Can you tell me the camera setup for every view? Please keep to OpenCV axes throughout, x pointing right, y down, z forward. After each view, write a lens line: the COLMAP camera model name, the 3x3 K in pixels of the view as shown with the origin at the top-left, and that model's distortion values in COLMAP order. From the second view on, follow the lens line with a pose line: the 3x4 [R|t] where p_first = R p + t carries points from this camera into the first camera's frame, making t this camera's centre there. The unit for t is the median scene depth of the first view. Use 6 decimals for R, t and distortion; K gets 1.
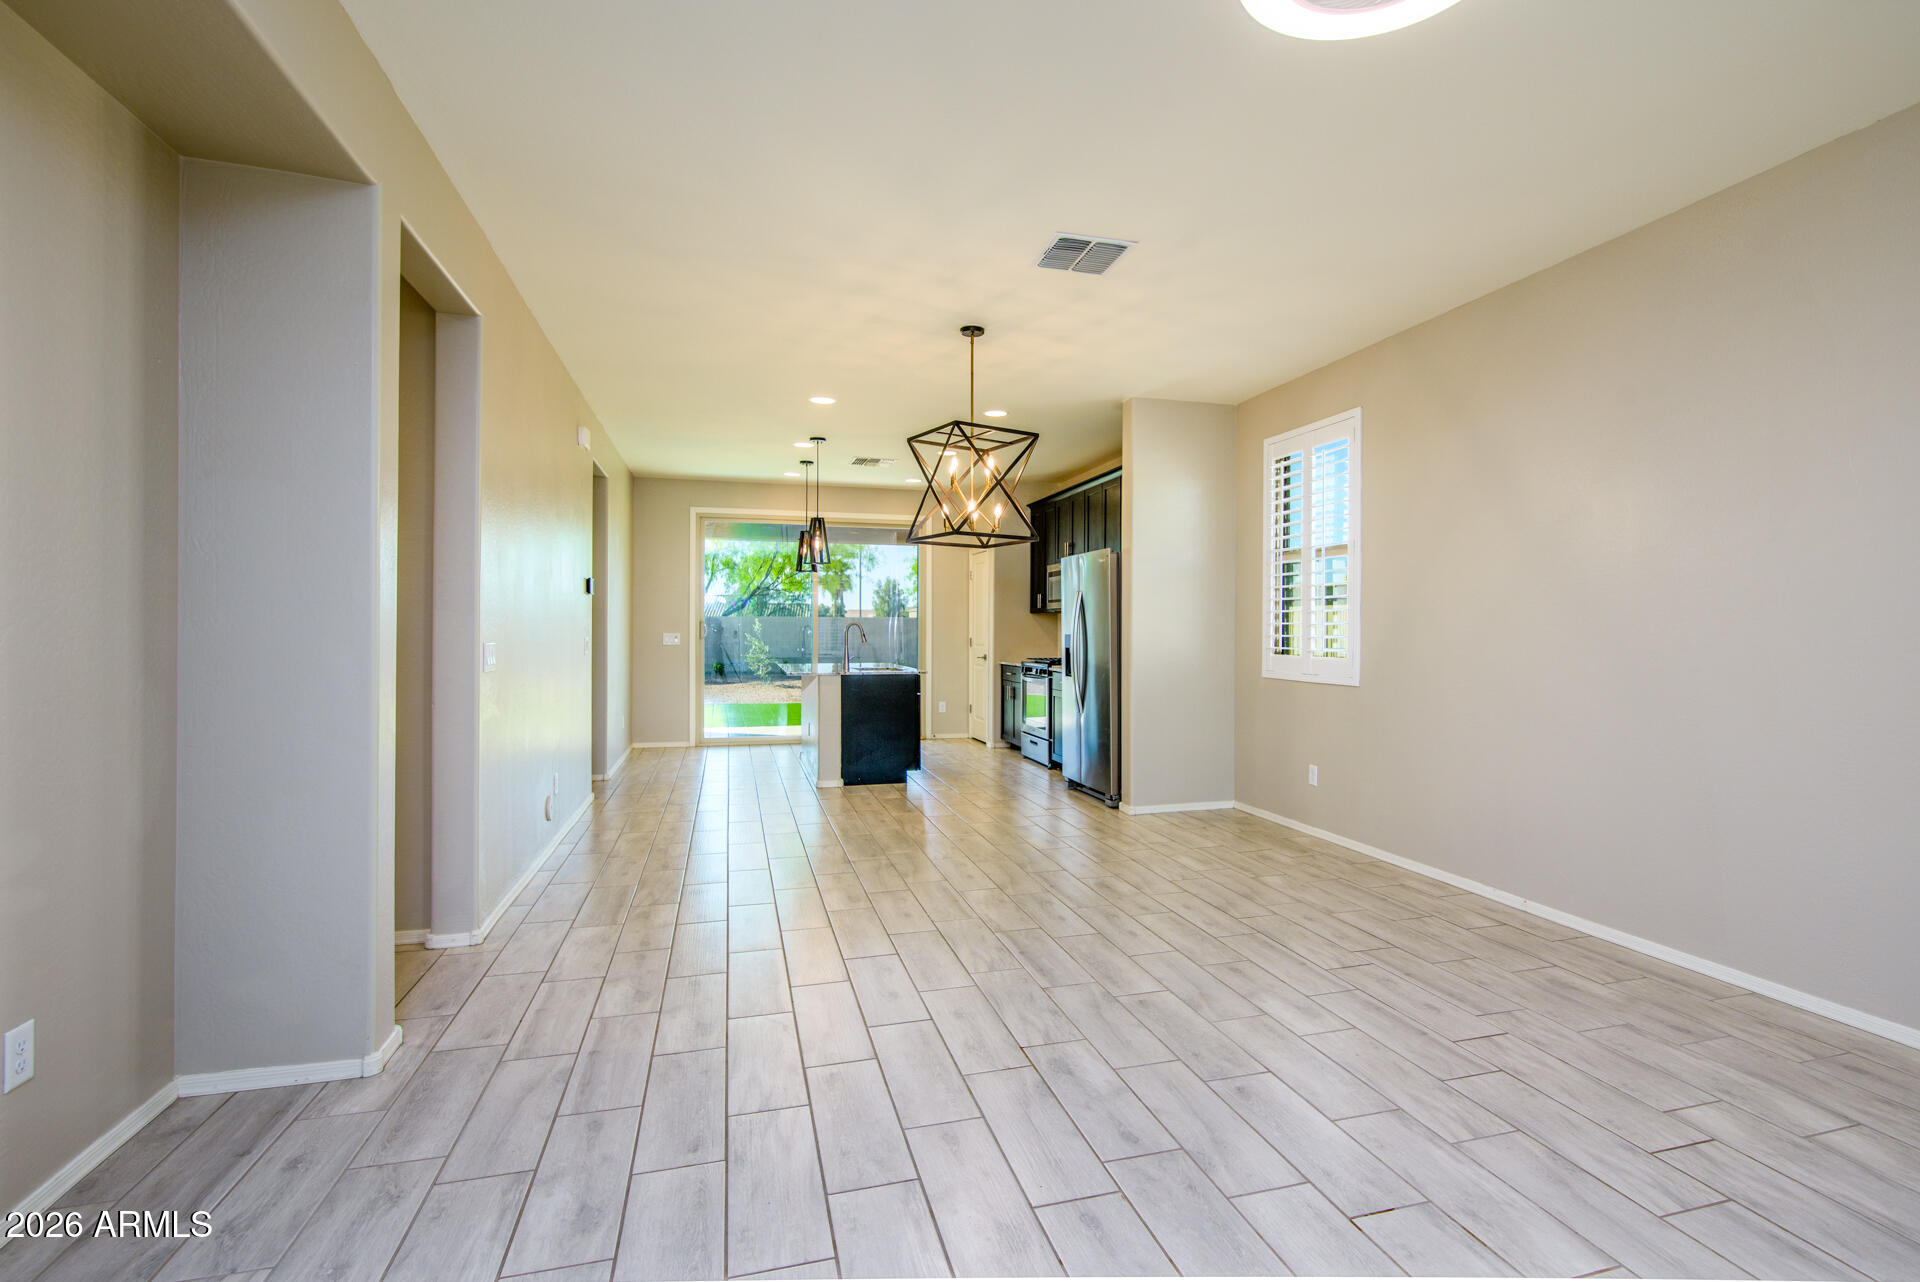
lens RADIAL K [[901.1, 0, 966.6], [0, 901.1, 624.3], [0, 0, 1]] dist [-0.000116, -0.001939]
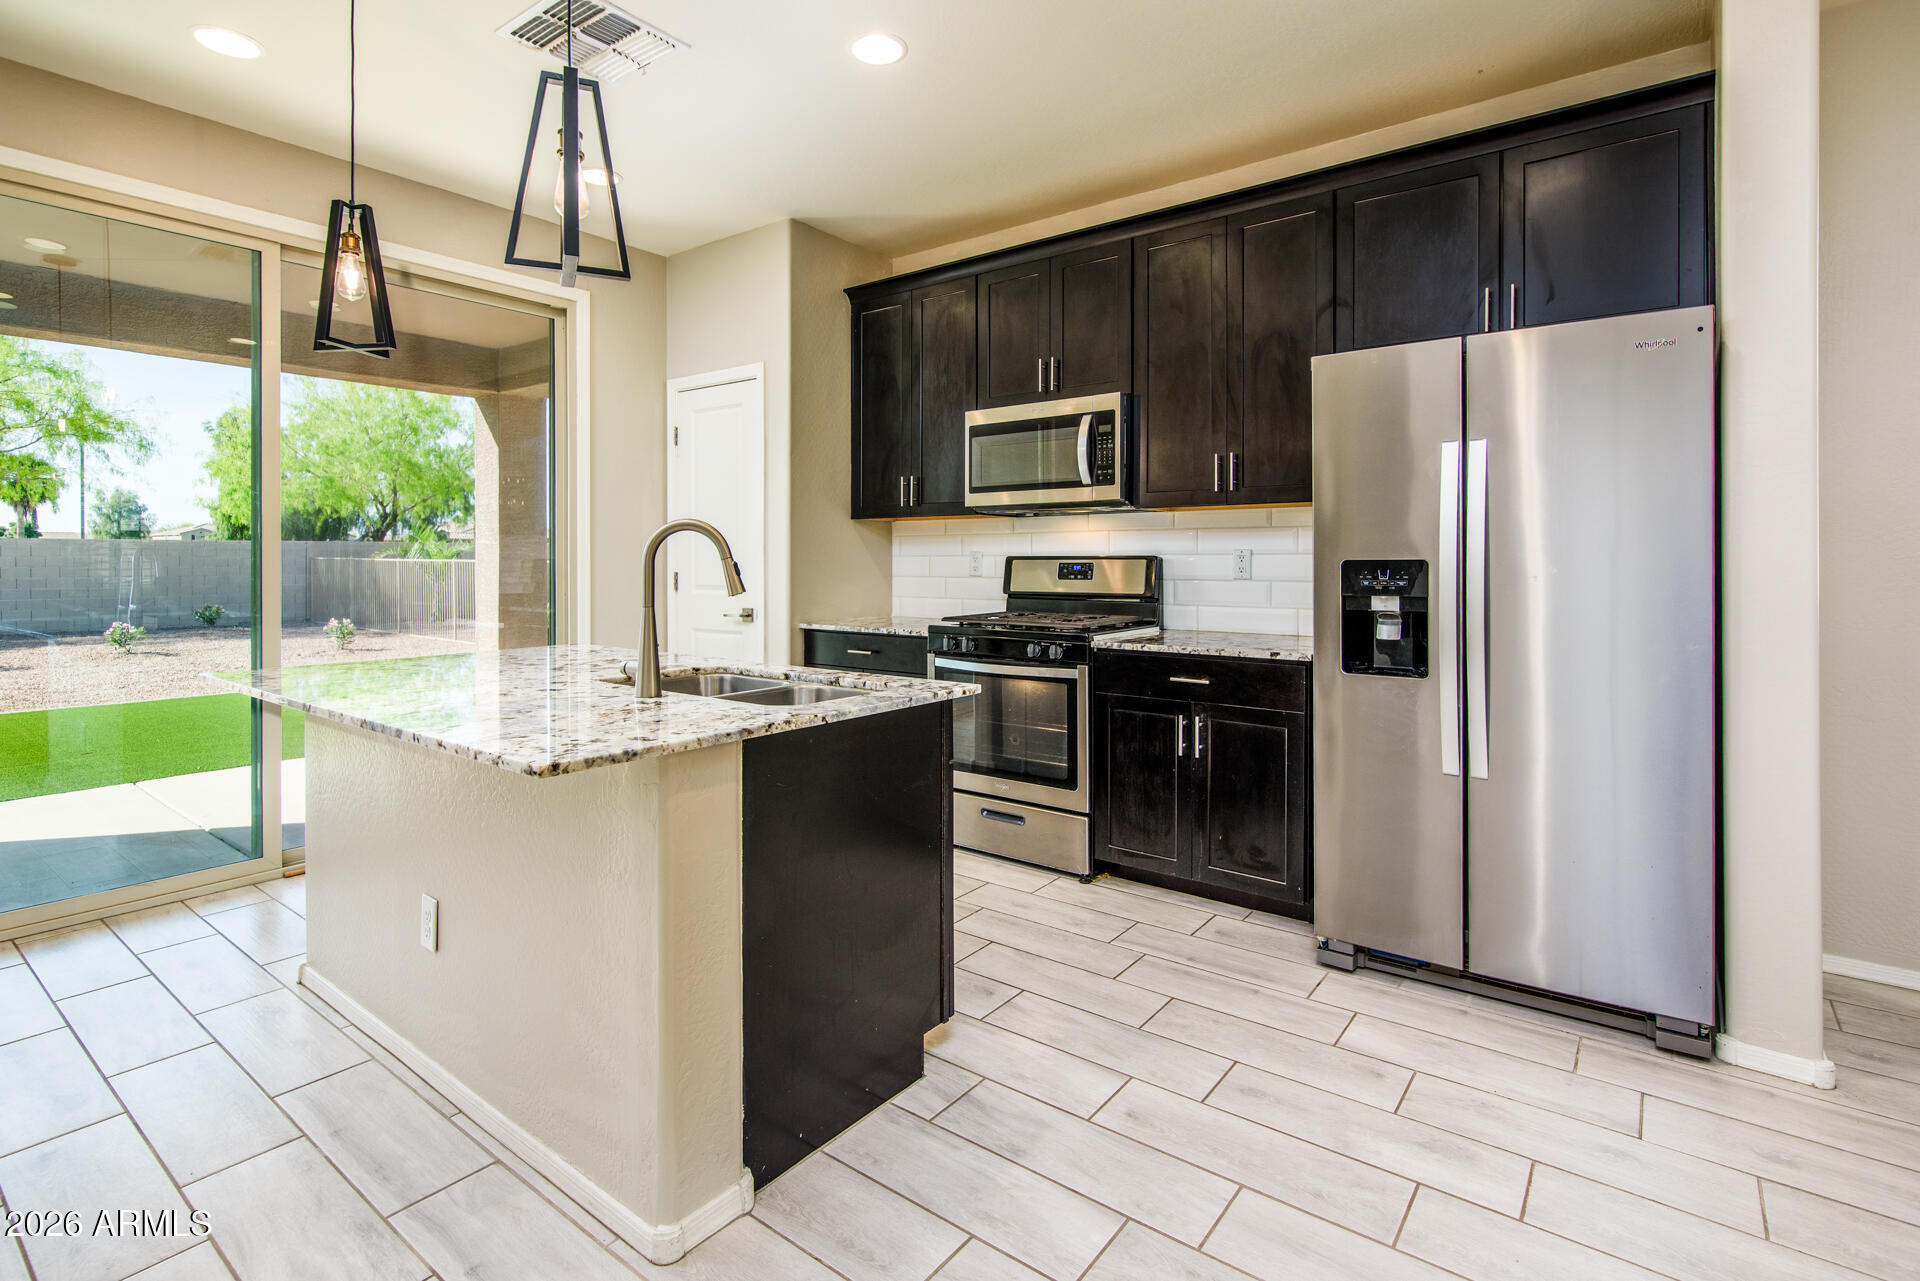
lens RADIAL K [[901.1, 0, 929.4], [0, 901.1, 563.7], [0, 0, 1]] dist [-0.000116, -0.001939]
pose [[0.795248, -0.009435, 0.606210, -0.461658], [0.001787, 0.999911, 0.013218, 0.013136], [-0.606281, -0.009428, 0.795194, 1.478161]]
